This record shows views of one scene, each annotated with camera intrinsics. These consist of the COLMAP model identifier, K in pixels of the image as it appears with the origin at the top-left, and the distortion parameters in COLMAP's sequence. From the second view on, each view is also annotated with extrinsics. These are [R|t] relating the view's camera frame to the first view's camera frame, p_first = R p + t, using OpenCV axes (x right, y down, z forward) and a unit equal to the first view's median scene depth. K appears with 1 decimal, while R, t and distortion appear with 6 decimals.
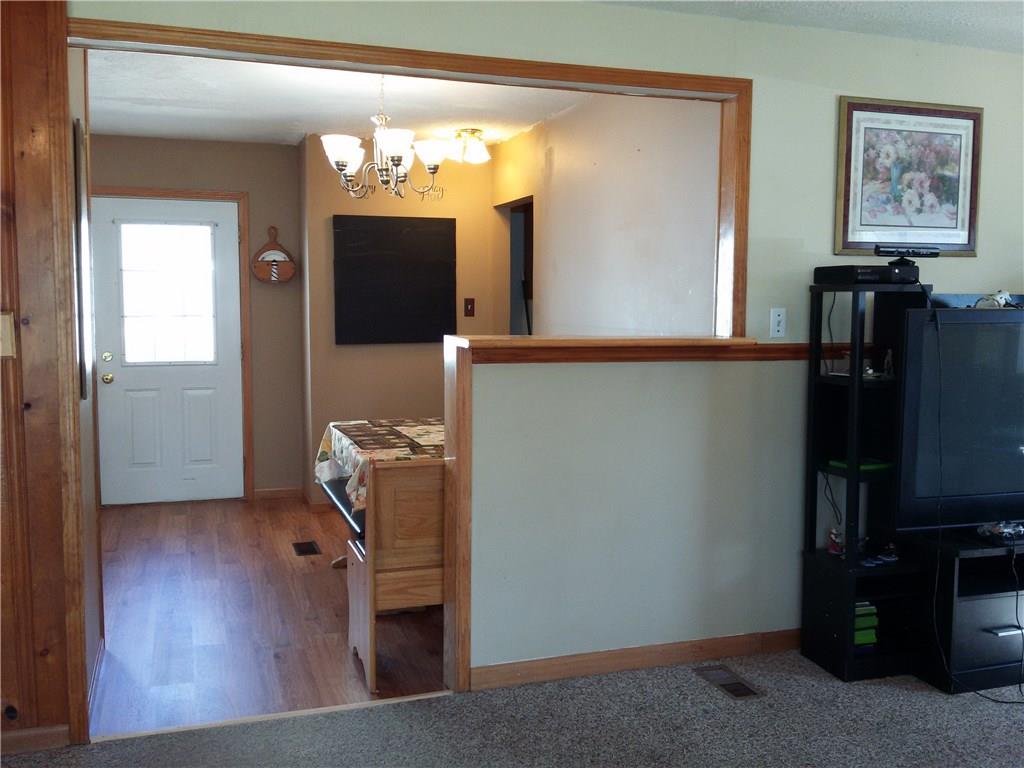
lens RADIAL K [[948.4, 0, 508.5], [0, 948.4, 380.6], [0, 0, 1]] dist [0.089944, -0.186648]
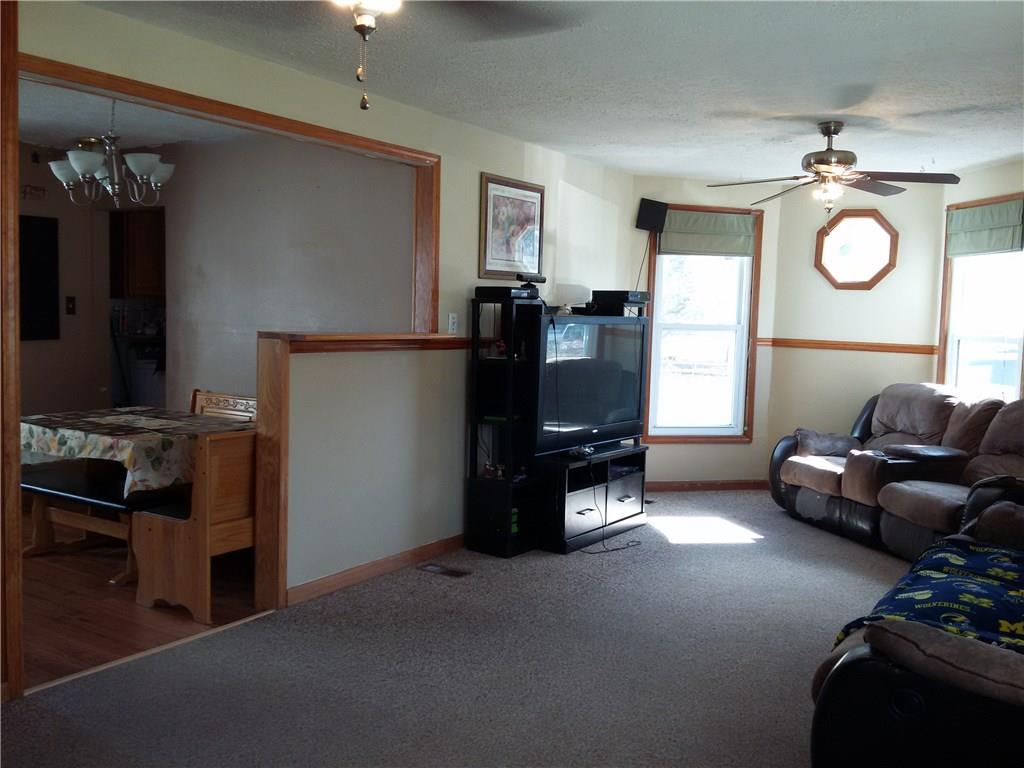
lens RADIAL K [[948.4, 0, 508.5], [0, 948.4, 380.6], [0, 0, 1]] dist [0.089944, -0.186648]
pose [[0.786857, -0.032133, 0.616298, -0.553258], [0.032169, 0.999421, 0.011037, 0.013225], [-0.616296, 0.011141, 0.787436, -0.193058]]
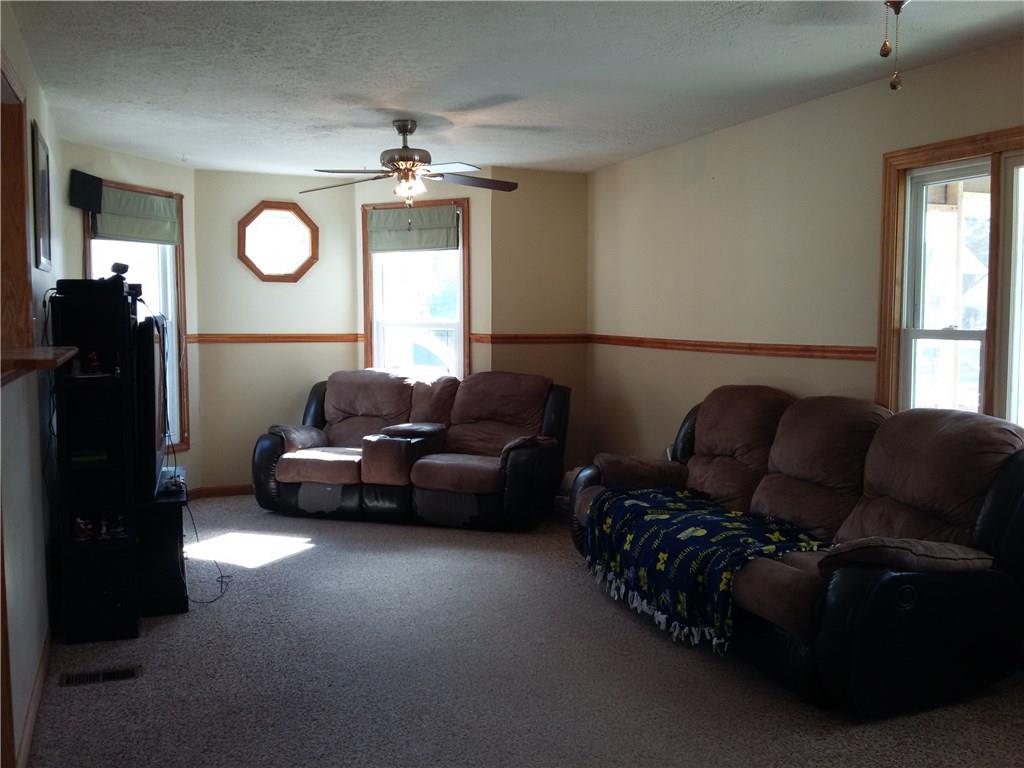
lens RADIAL K [[948.4, 0, 508.5], [0, 948.4, 380.6], [0, 0, 1]] dist [0.089944, -0.186648]
pose [[-0.058217, -0.080190, 0.995078, -0.778515], [0.088404, 0.992439, 0.085150, -0.052381], [-0.994382, 0.092926, -0.050687, 0.561635]]
